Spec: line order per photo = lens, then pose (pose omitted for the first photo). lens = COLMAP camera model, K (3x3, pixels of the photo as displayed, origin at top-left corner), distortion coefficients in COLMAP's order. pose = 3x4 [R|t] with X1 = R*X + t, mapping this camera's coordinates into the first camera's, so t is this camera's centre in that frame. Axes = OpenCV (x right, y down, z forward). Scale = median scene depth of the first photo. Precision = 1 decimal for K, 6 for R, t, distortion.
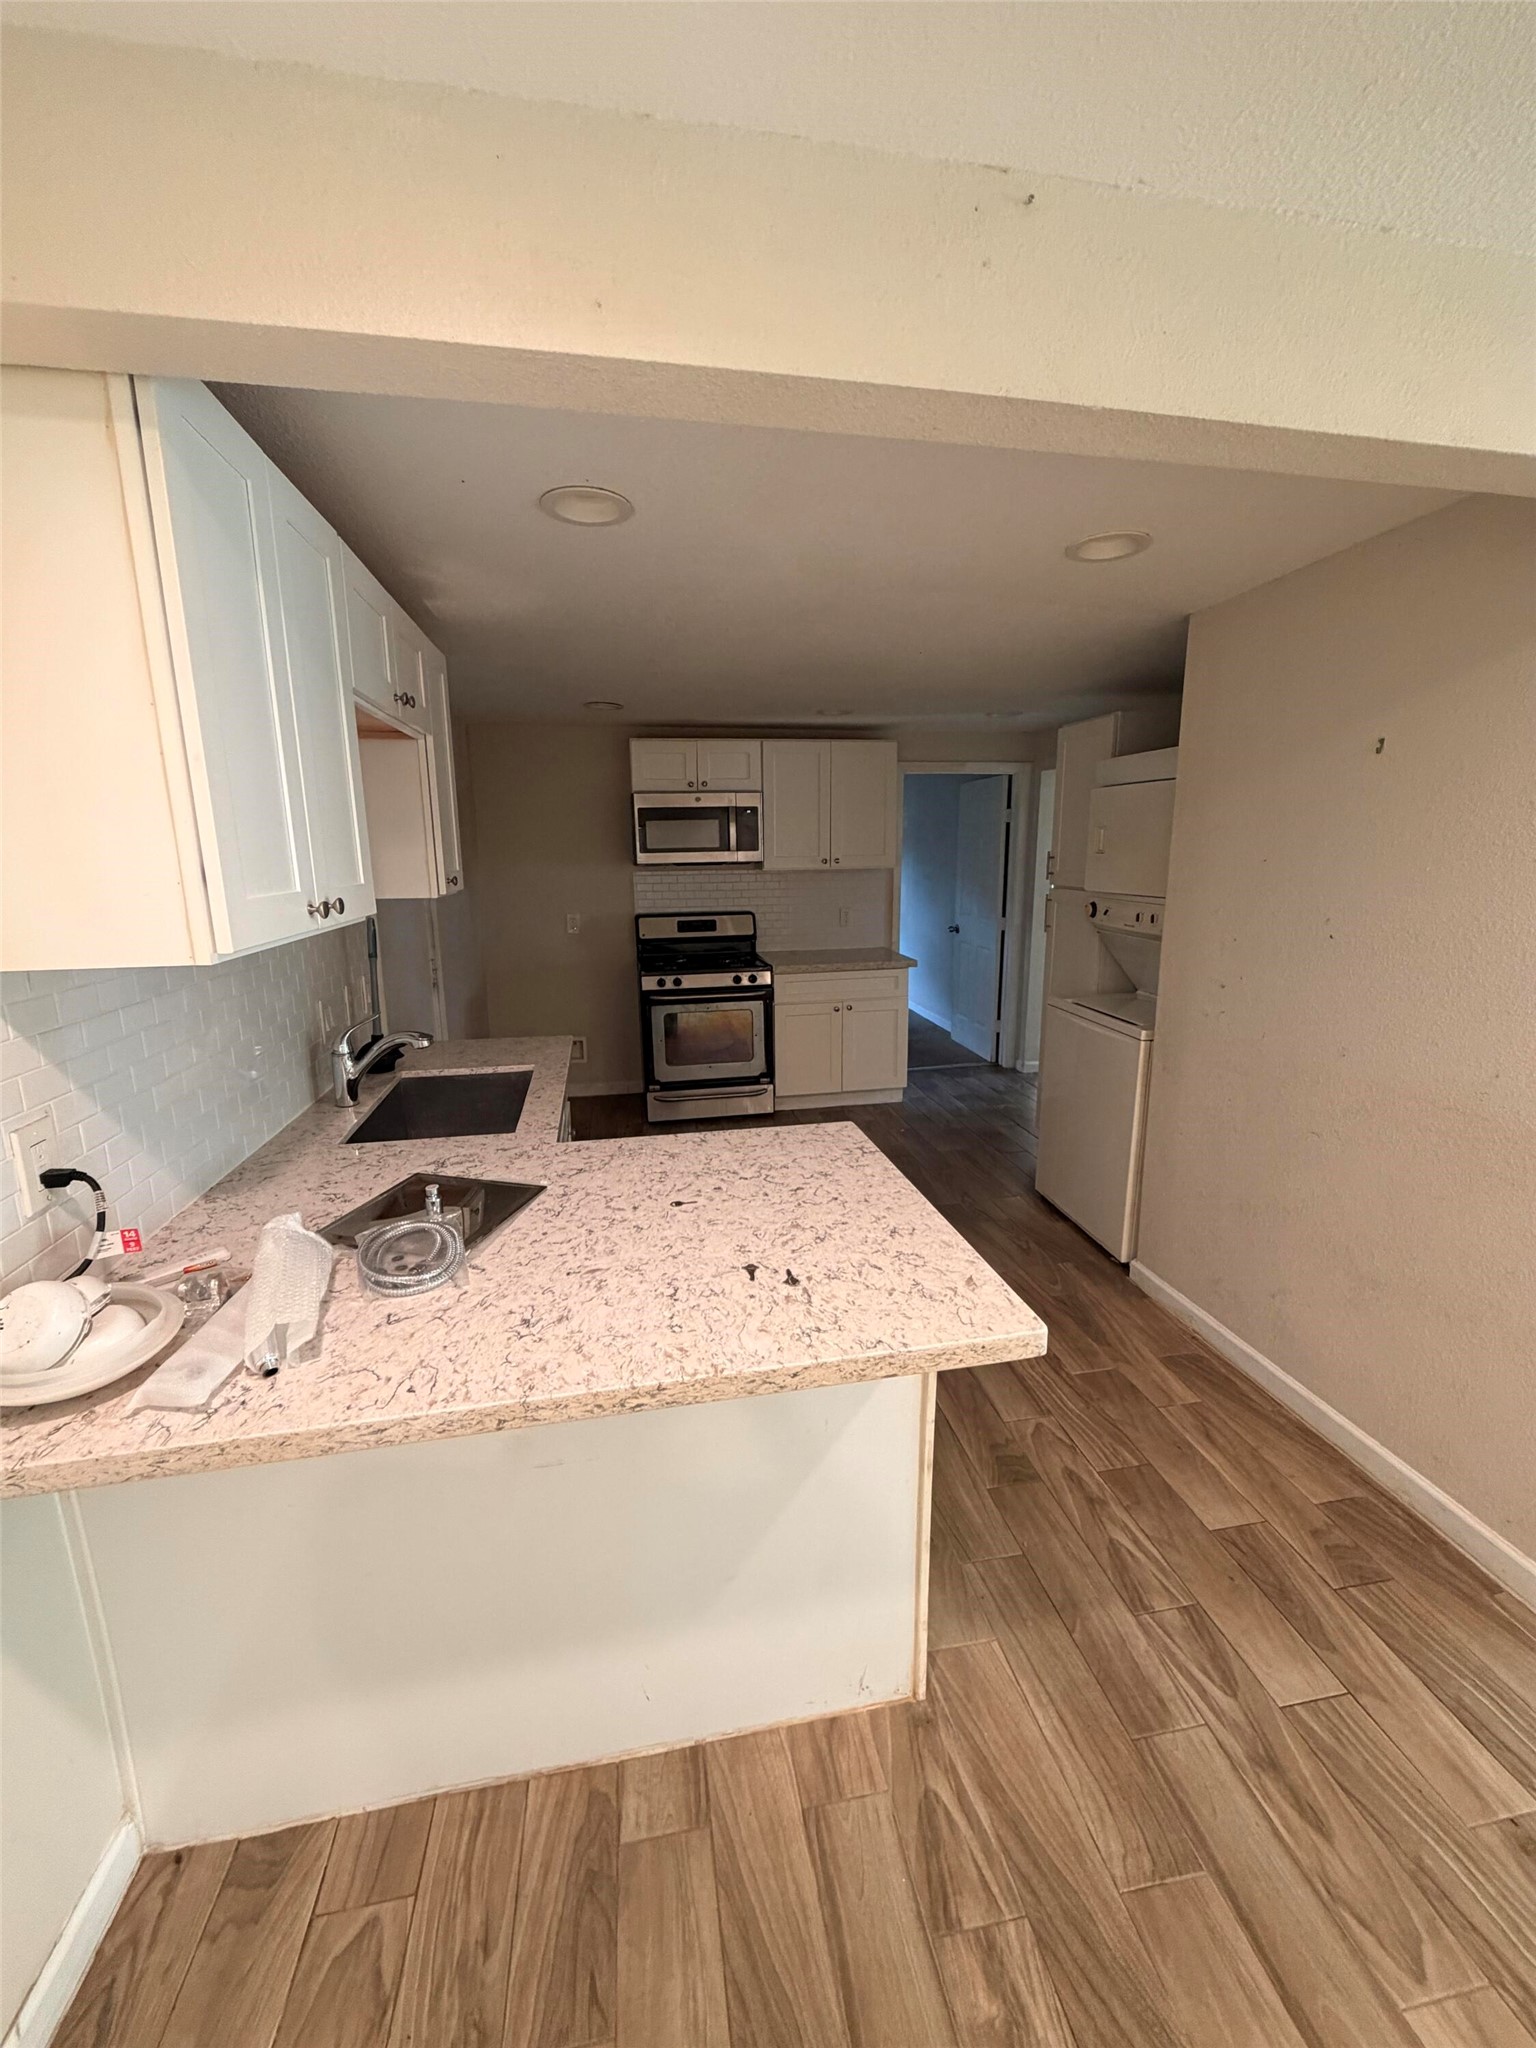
lens RADIAL K [[817.8, 0, 767.0], [0, 817.8, 1019.0], [0, 0, 1]] dist [0.000624, 0.000233]
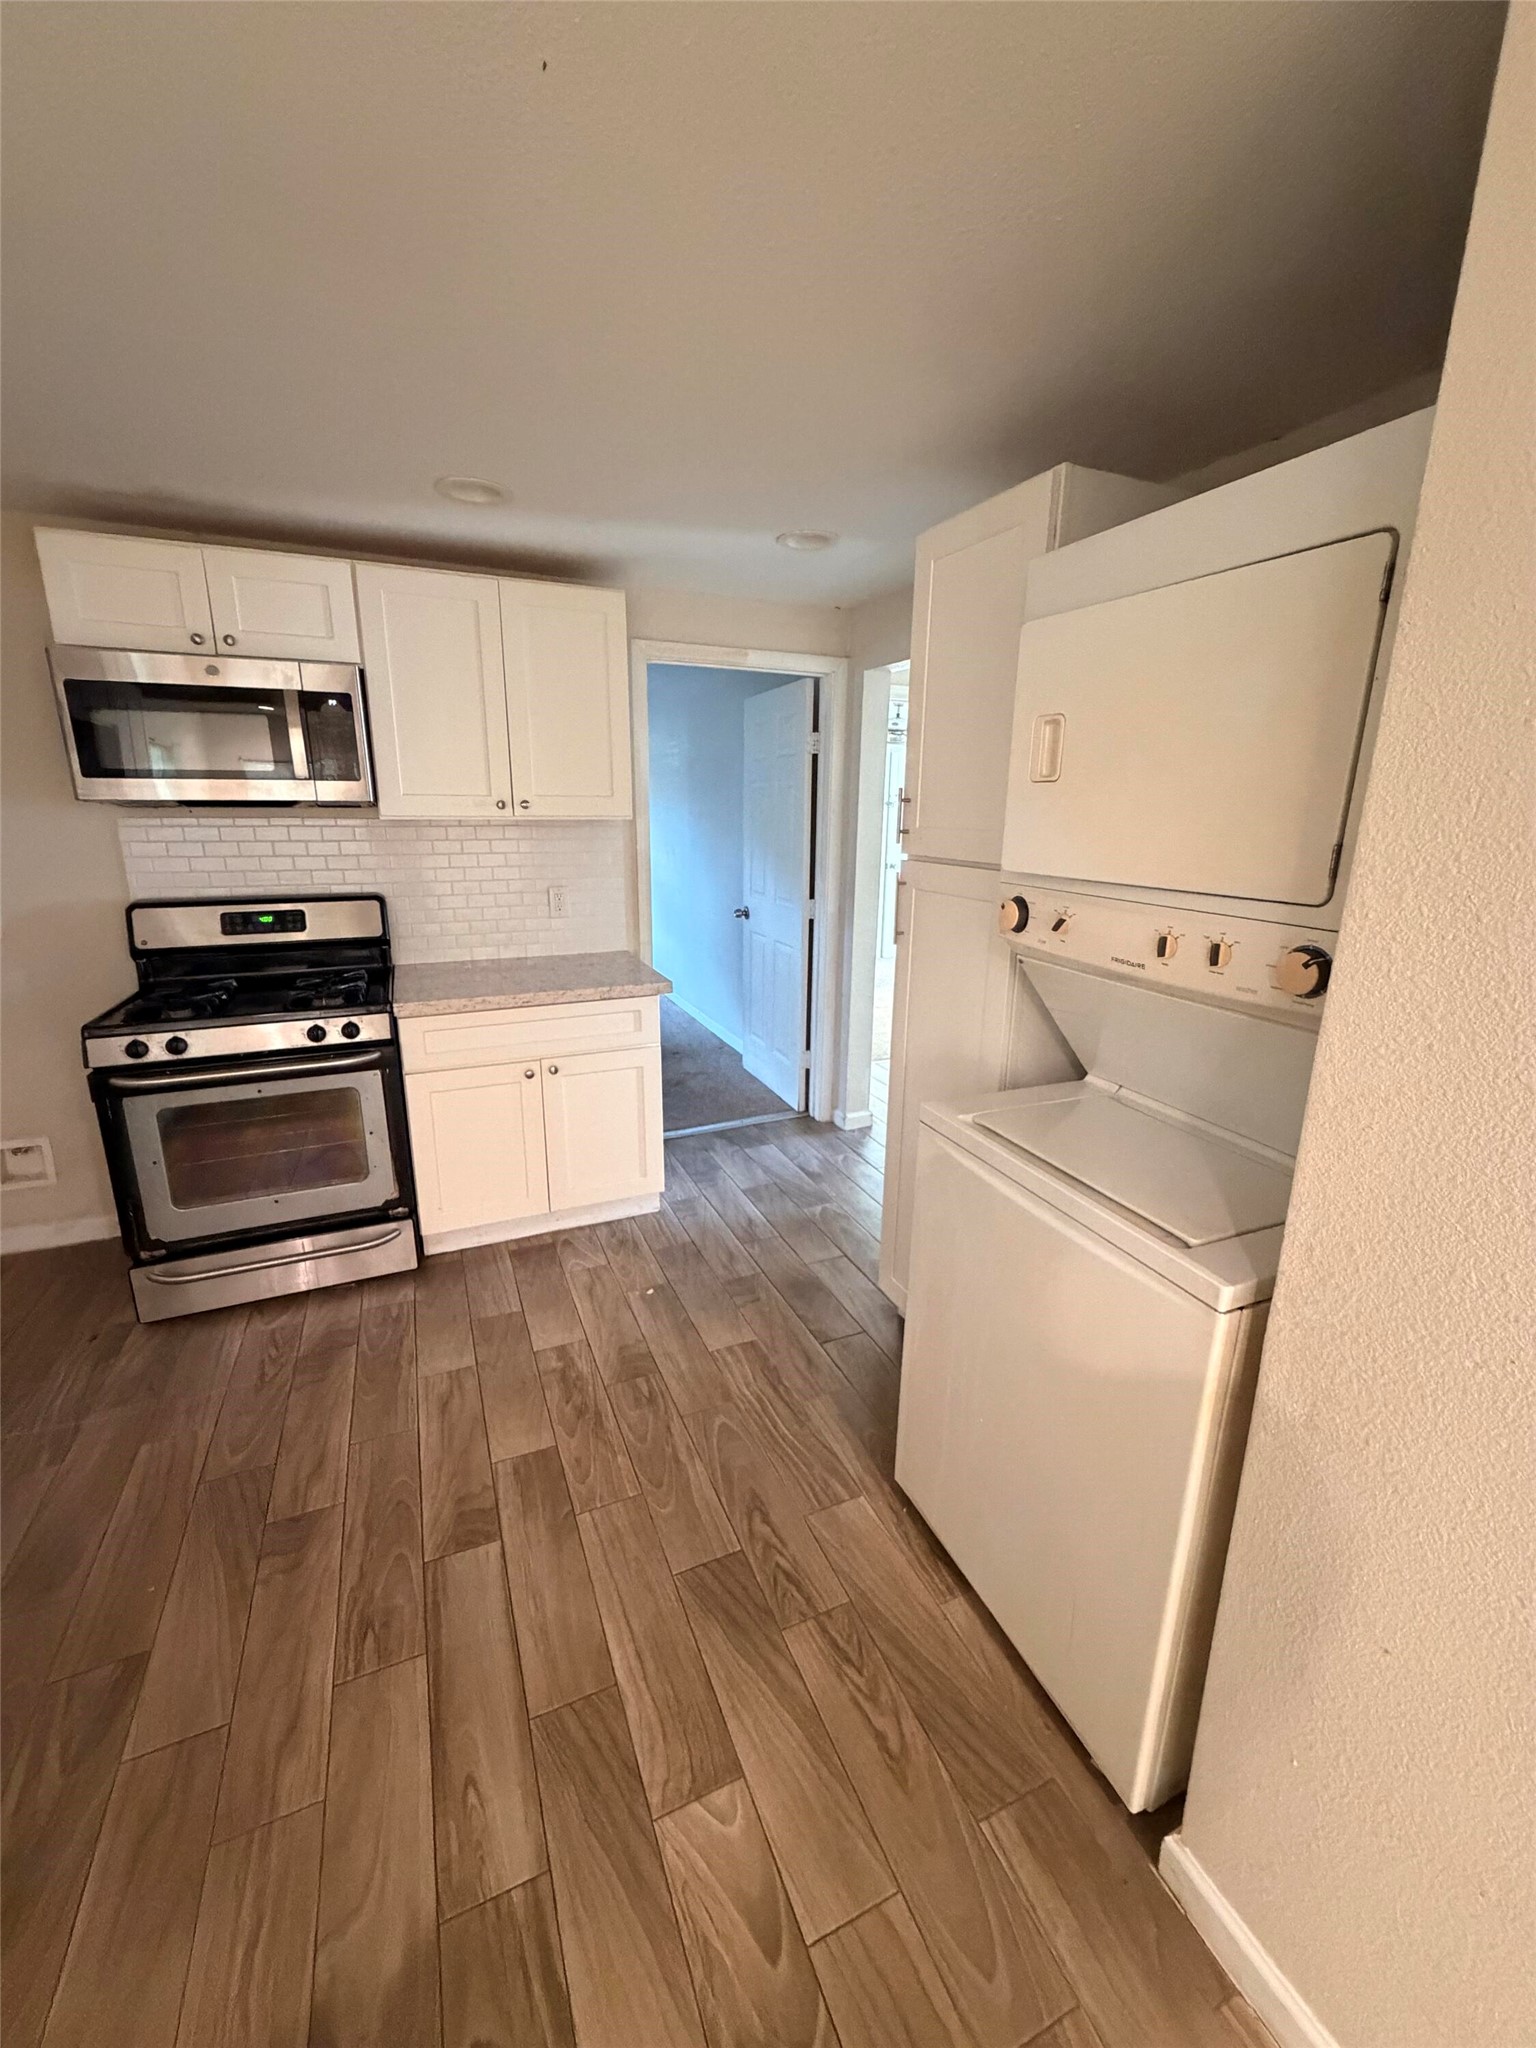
lens RADIAL K [[817.8, 0, 768.2], [0, 817.8, 1016.0], [0, 0, 1]] dist [0.000624, 0.000233]
pose [[0.972543, -0.036474, 0.229848, 0.167062], [0.026643, 0.998598, 0.045733, -0.103305], [-0.231194, -0.038353, 0.972151, 0.606811]]
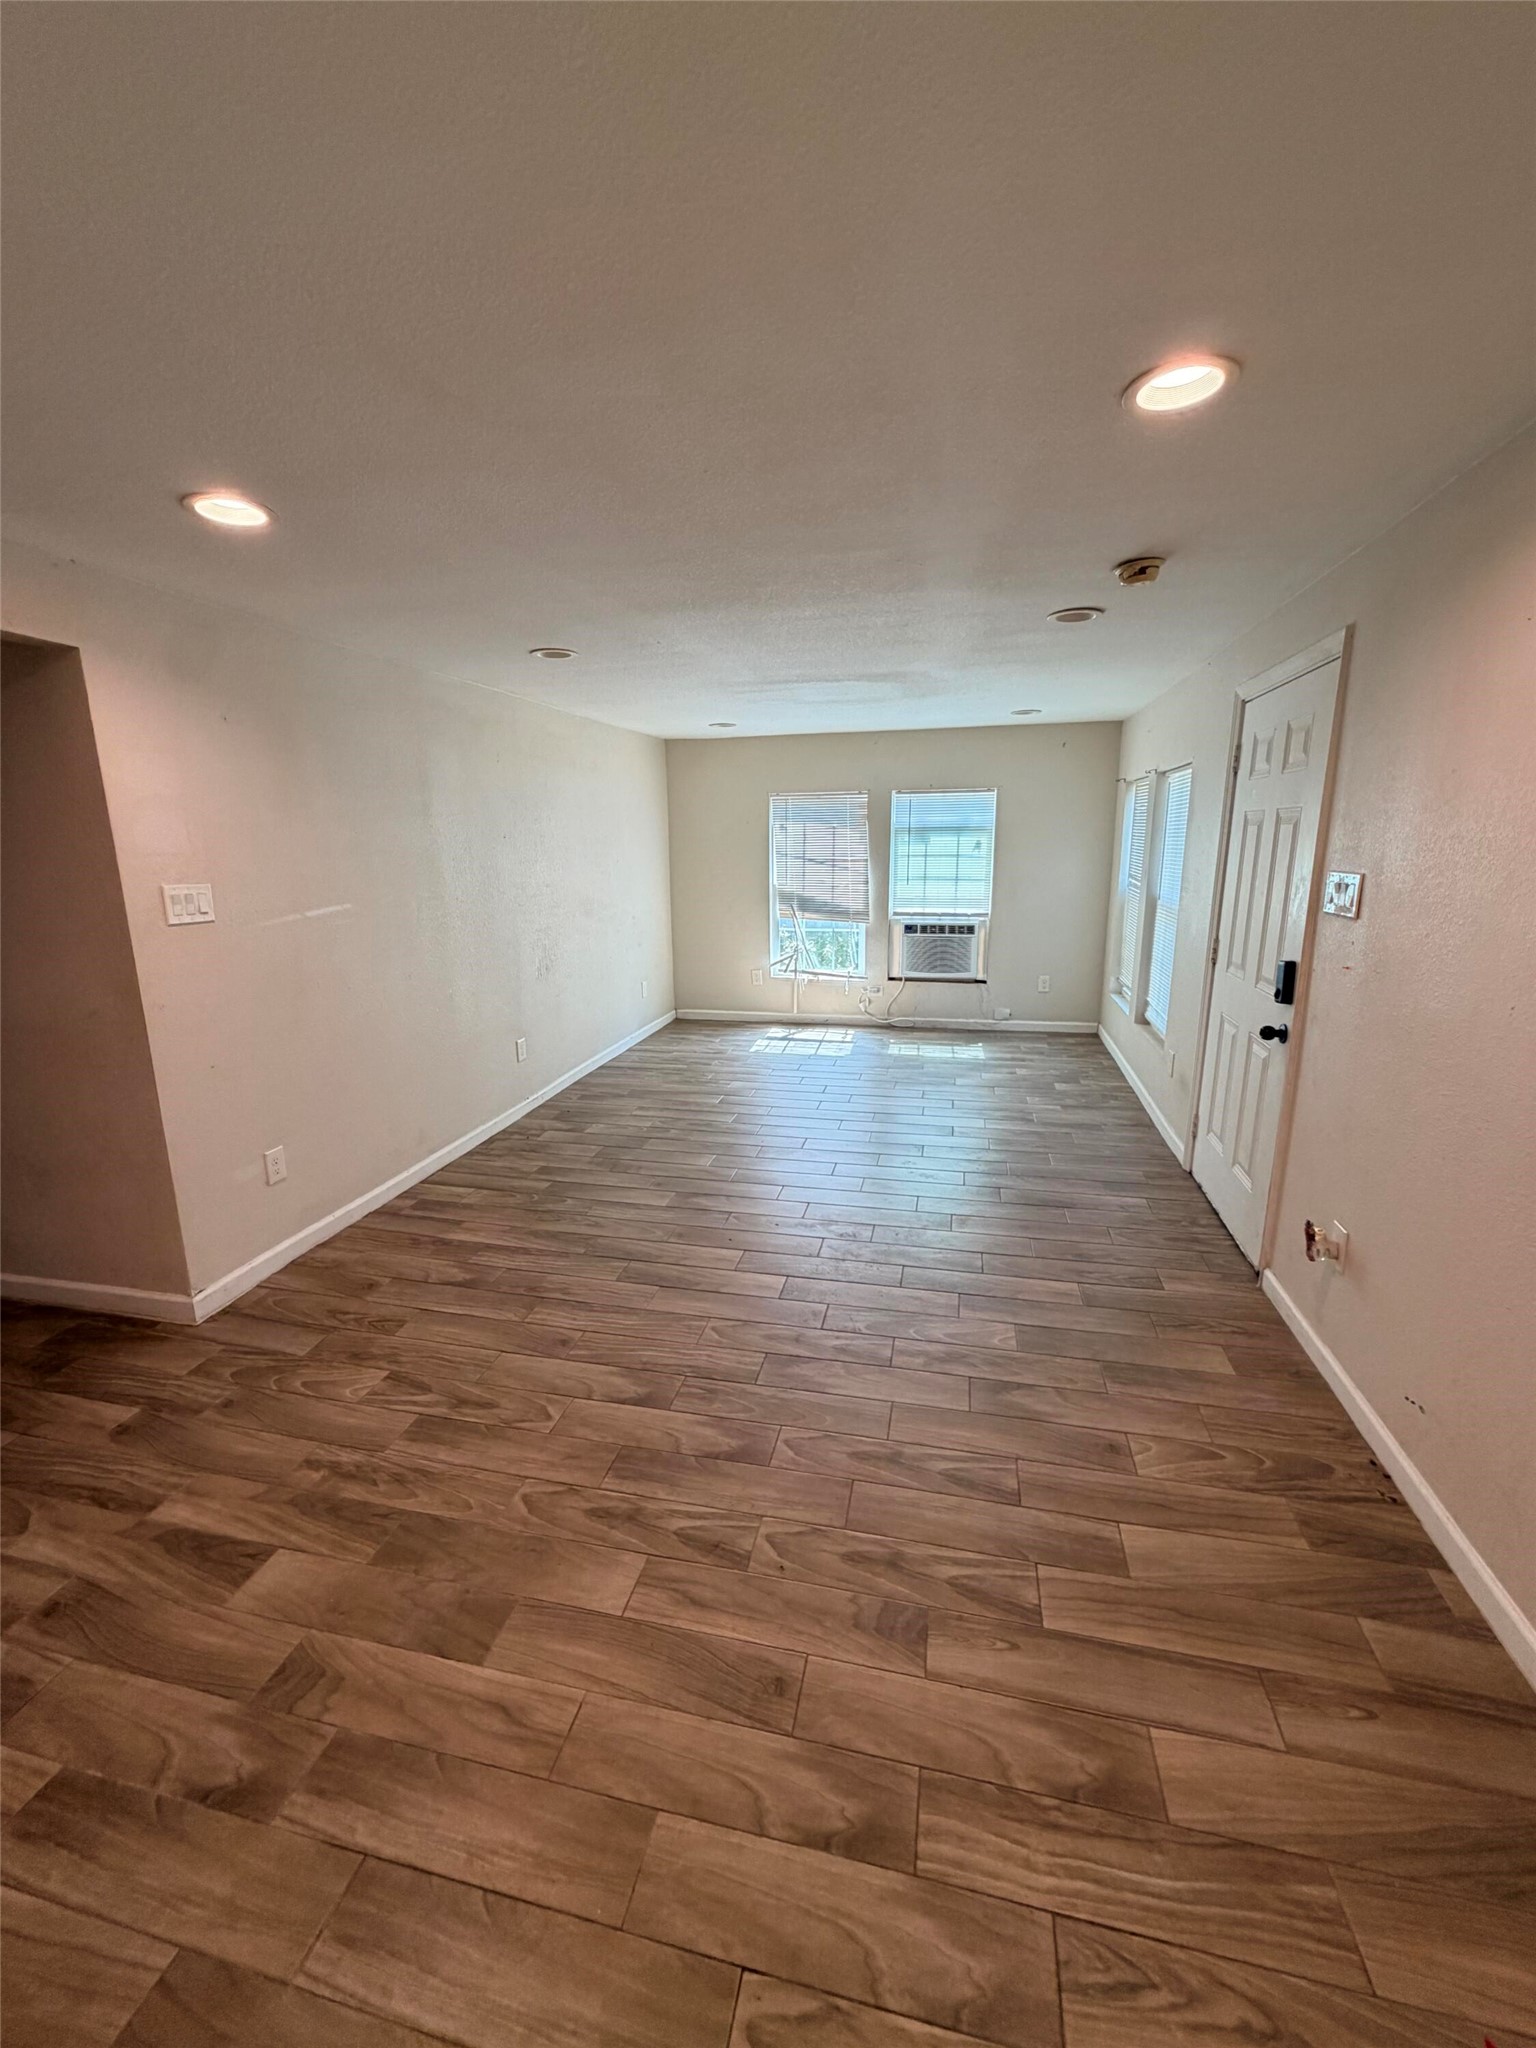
lens RADIAL K [[817.8, 0, 770.9], [0, 817.8, 1026.7], [0, 0, 1]] dist [0.000624, 0.000233]
pose [[0.398218, -0.215646, 0.891583, 0.046545], [0.201336, 0.968820, 0.144402, 0.082556], [-0.894923, 0.122005, 0.429218, -0.409573]]
